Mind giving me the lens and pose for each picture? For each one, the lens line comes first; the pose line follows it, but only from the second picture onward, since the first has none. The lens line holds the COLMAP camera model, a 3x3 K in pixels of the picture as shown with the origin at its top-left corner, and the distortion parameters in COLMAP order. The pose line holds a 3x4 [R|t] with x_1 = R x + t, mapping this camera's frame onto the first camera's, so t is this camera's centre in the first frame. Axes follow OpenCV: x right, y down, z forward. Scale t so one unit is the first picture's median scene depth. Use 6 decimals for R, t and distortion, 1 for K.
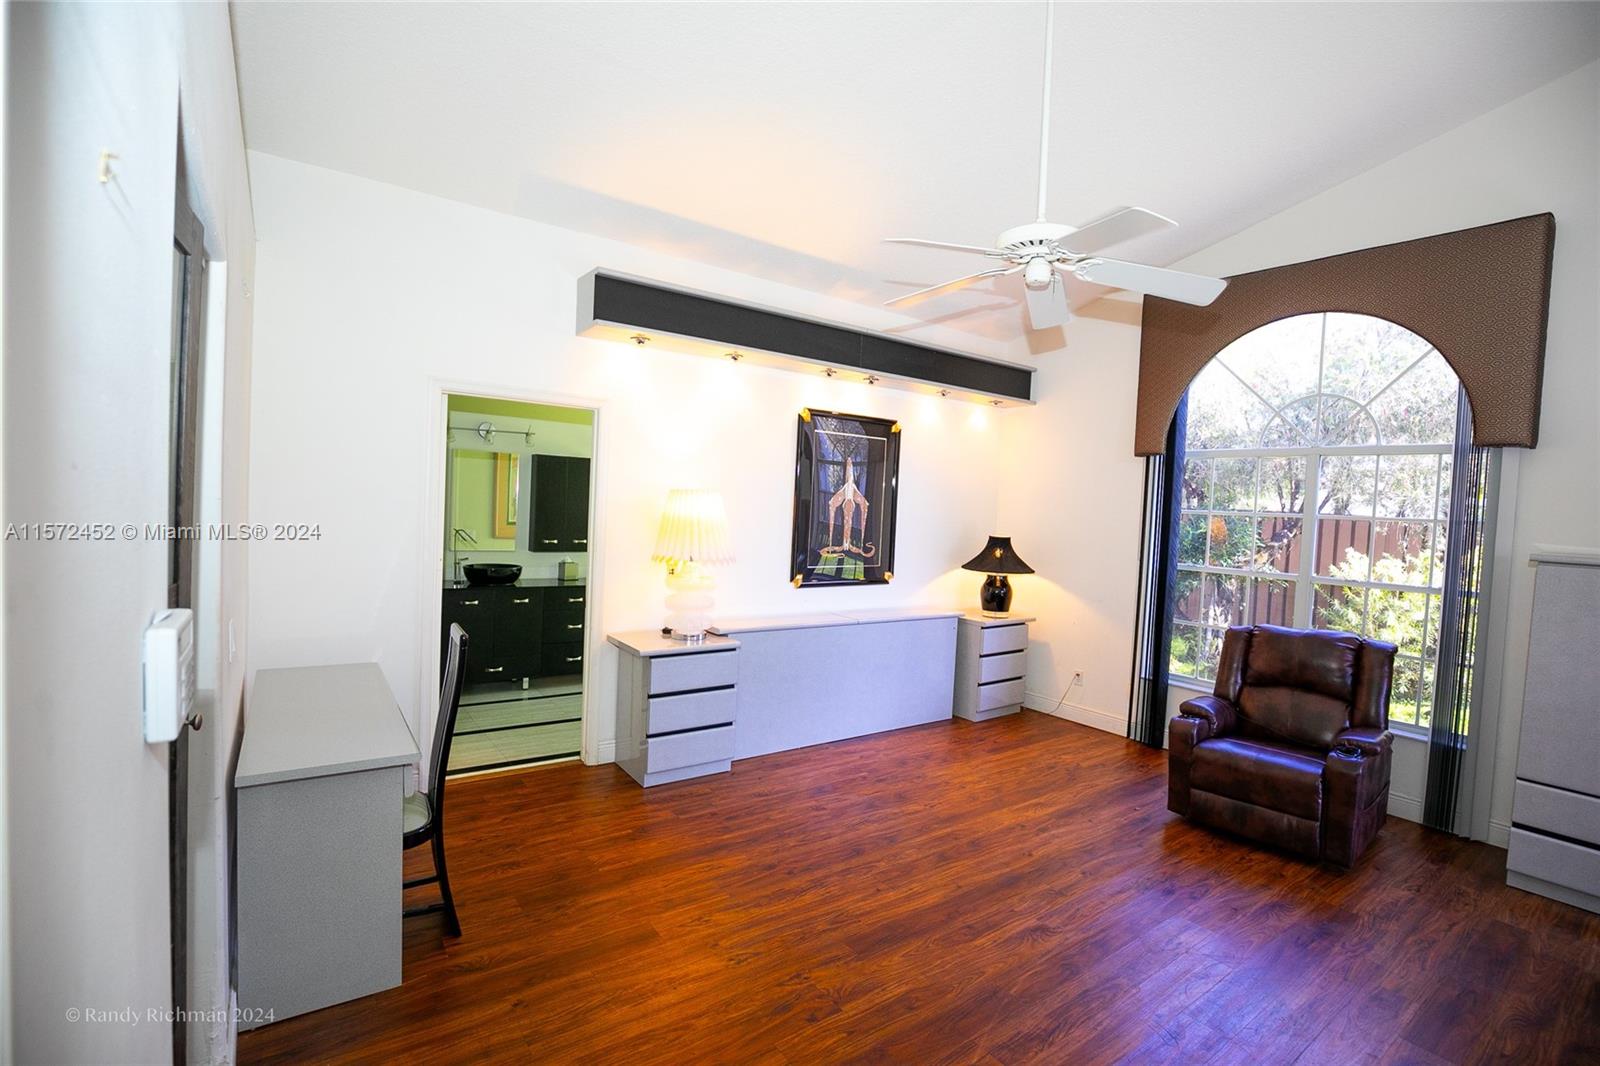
lens RADIAL K [[732.0, 0, 804.1], [0, 732.0, 534.4], [0, 0, 1]] dist [-0.044338, 0.009630]
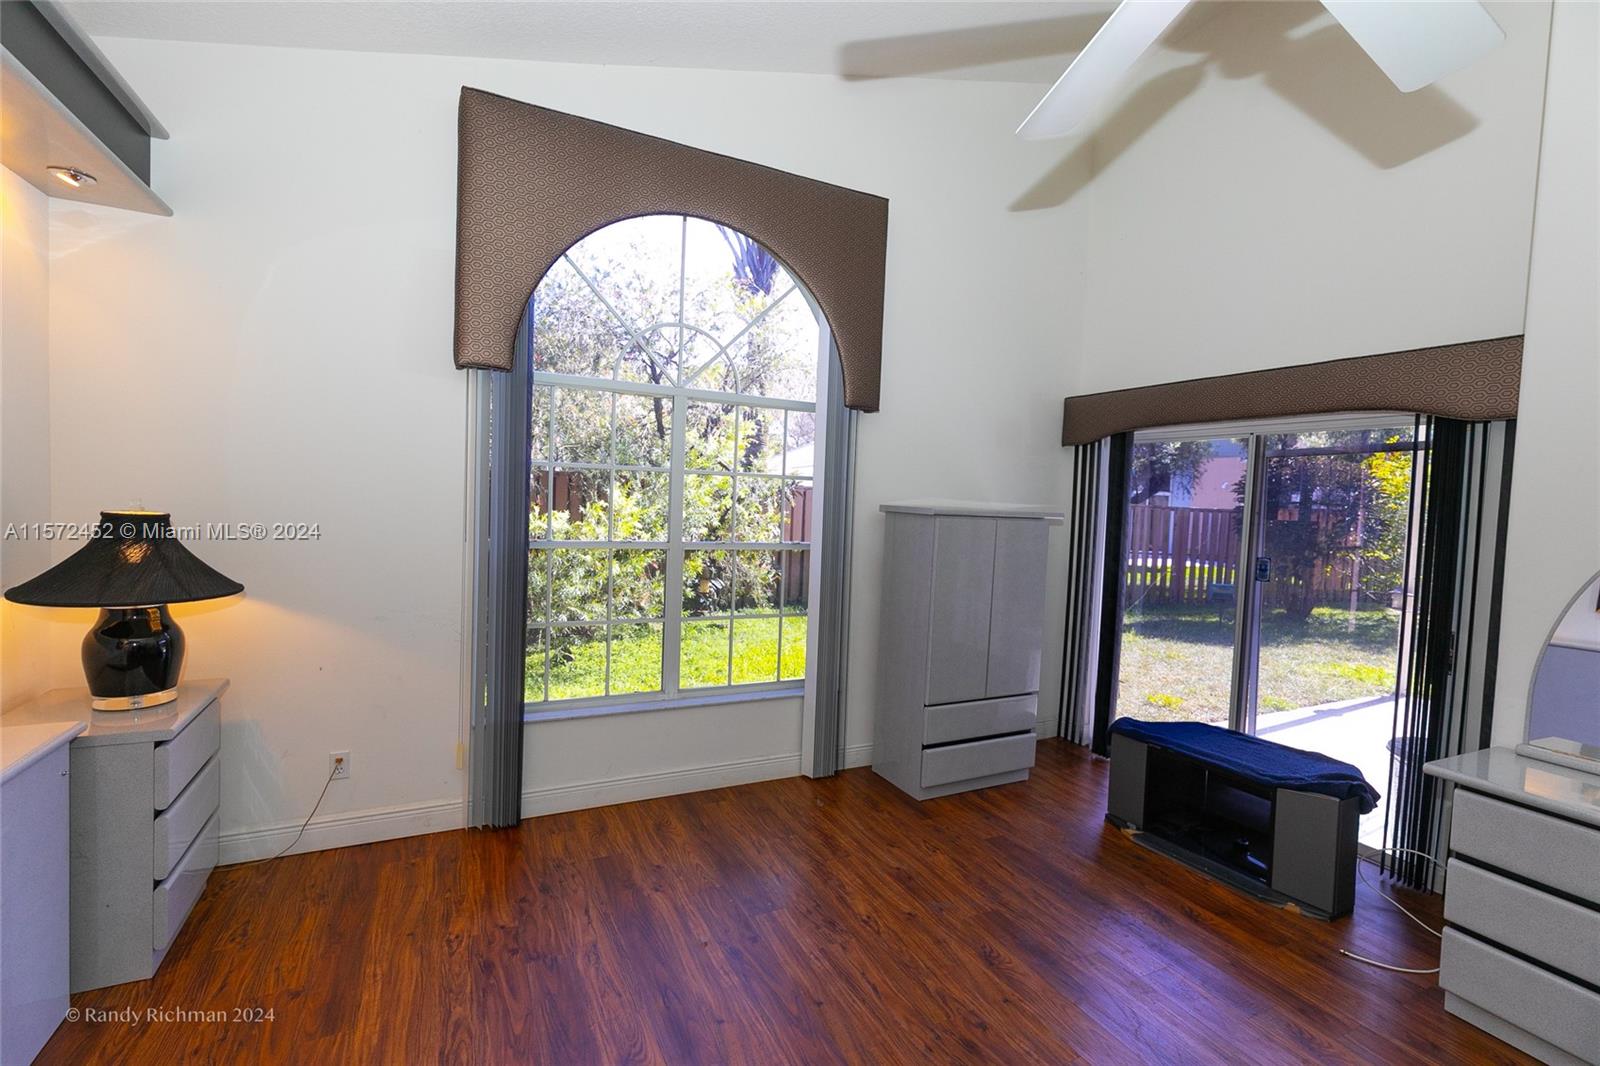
lens RADIAL K [[713.9, 0, 800.0], [0, 713.9, 533.0], [0, 0, 1]] dist [0.000850, -0.000309]
pose [[0.169563, -0.094168, 0.981010, -0.107347], [0.004299, 0.995486, 0.094815, -0.036113], [-0.985510, -0.011860, 0.169202, 0.882133]]
